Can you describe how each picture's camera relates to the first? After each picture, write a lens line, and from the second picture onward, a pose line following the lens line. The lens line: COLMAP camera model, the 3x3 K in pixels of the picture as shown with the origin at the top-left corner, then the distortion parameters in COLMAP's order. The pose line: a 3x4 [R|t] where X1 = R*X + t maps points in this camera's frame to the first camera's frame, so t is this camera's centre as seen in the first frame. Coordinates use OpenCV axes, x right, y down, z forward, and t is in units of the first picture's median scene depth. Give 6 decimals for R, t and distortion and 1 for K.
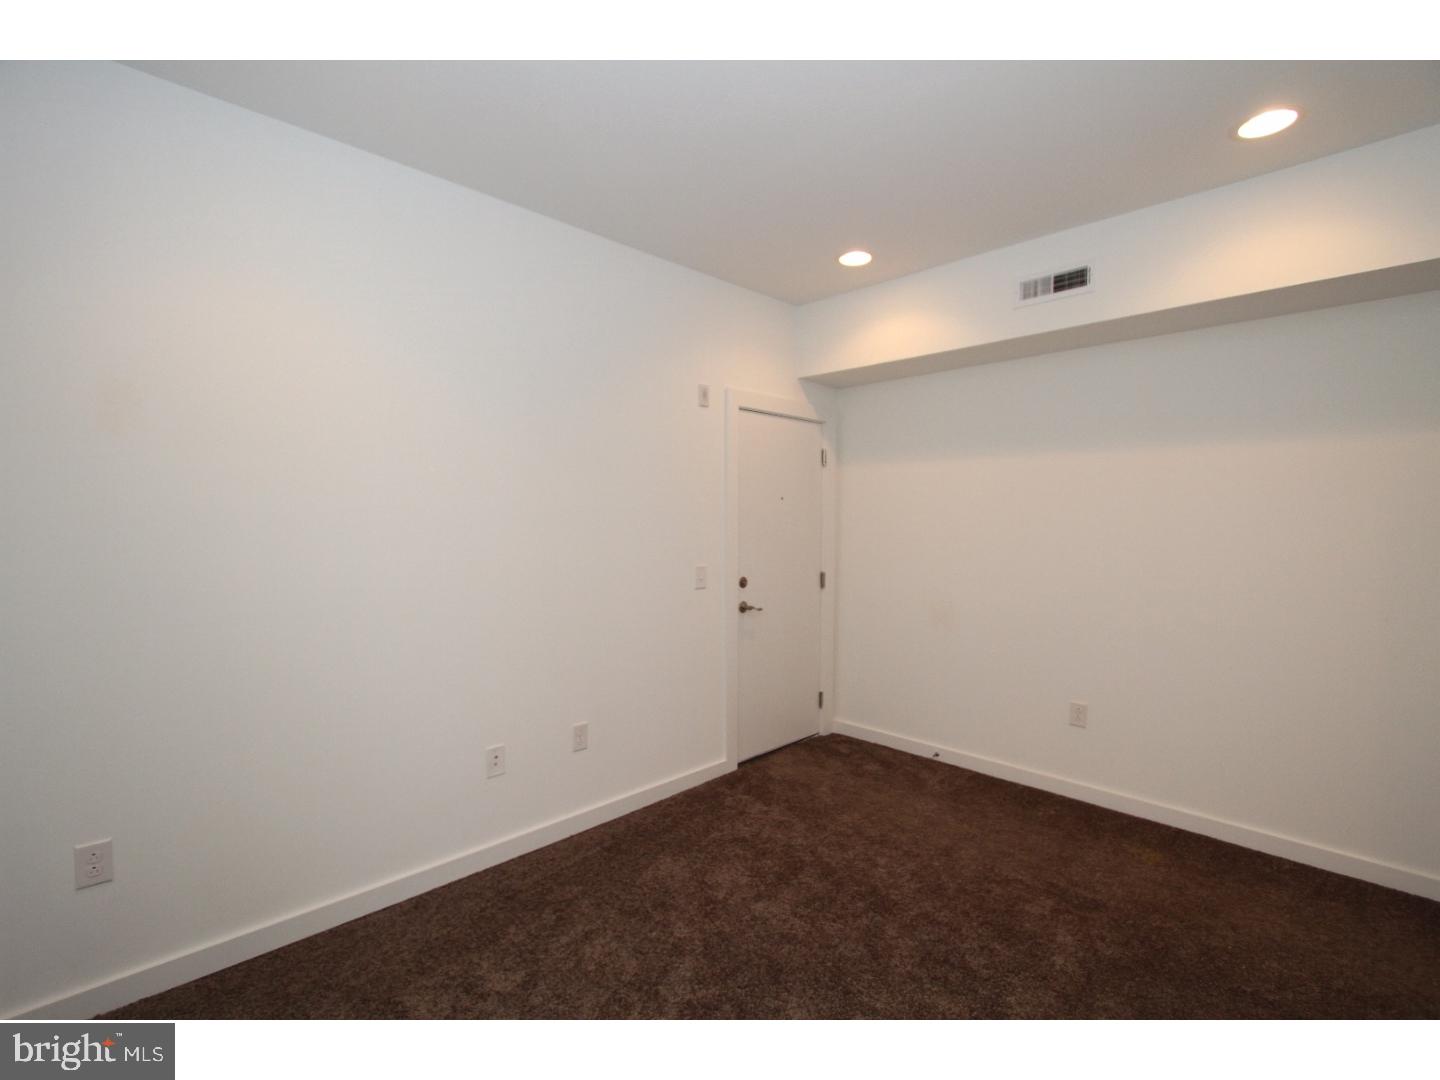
lens RADIAL K [[692.6, 0, 720.0], [0, 692.6, 540.0], [0, 0, 1]] dist [0.003772, 0.001730]
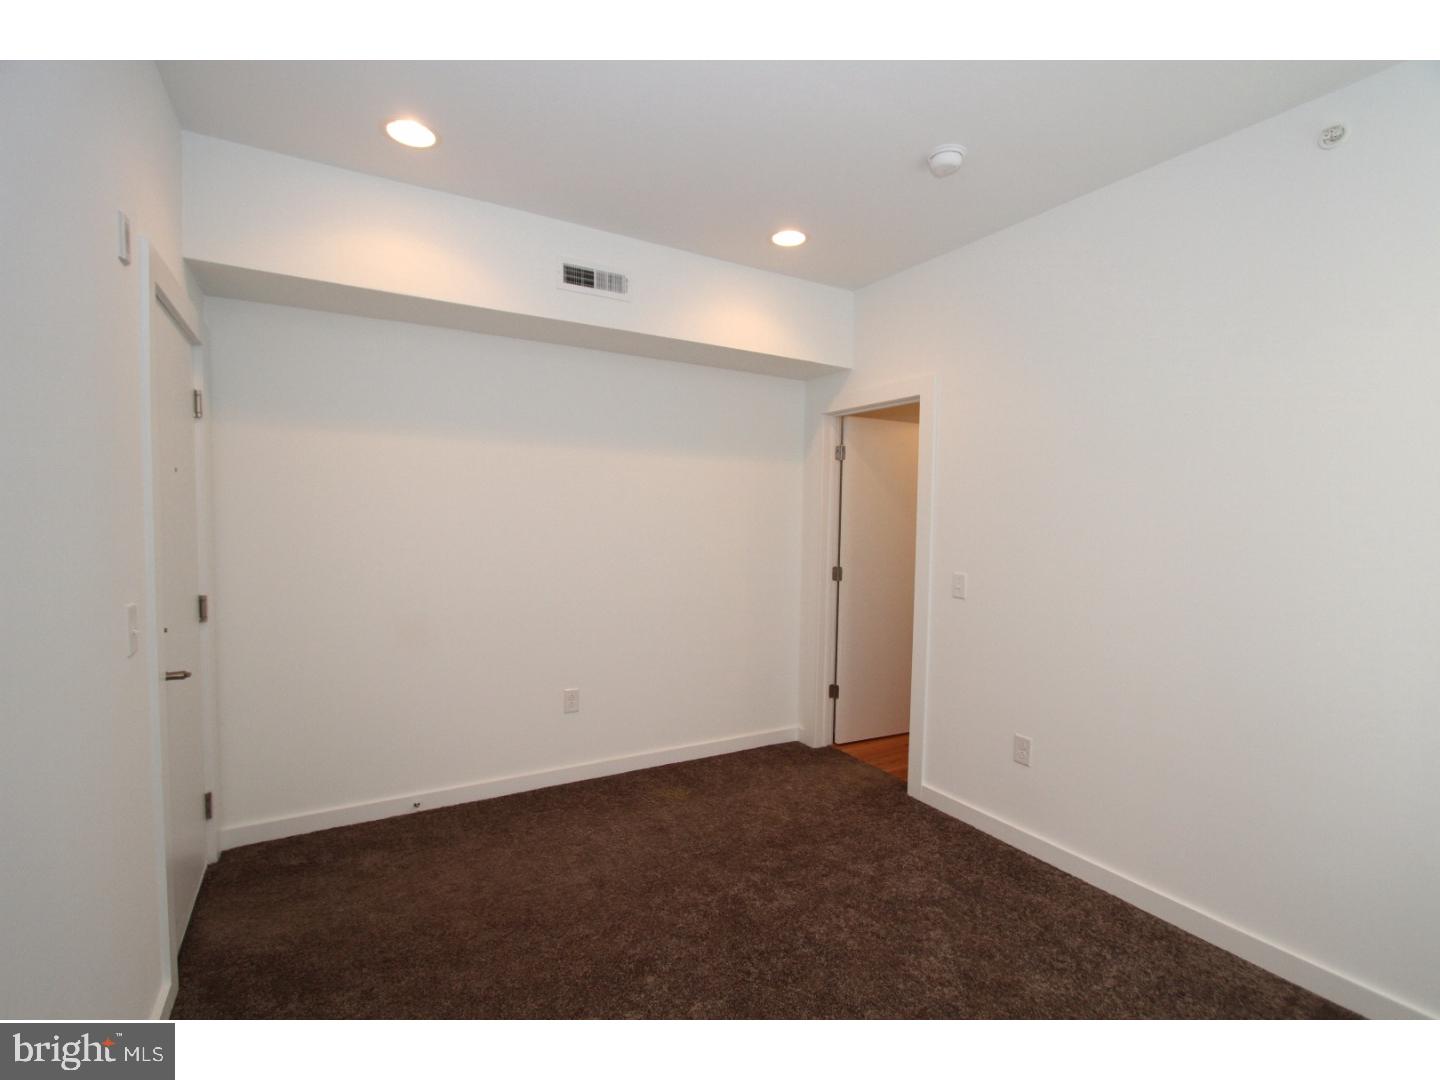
lens RADIAL K [[692.6, 0, 720.0], [0, 692.6, 540.0], [0, 0, 1]] dist [0.003772, 0.001730]
pose [[0.218511, -0.037898, 0.975098, -0.379780], [0.009348, 0.999281, 0.036743, -0.021661], [-0.975790, 0.001087, 0.218708, 0.484942]]
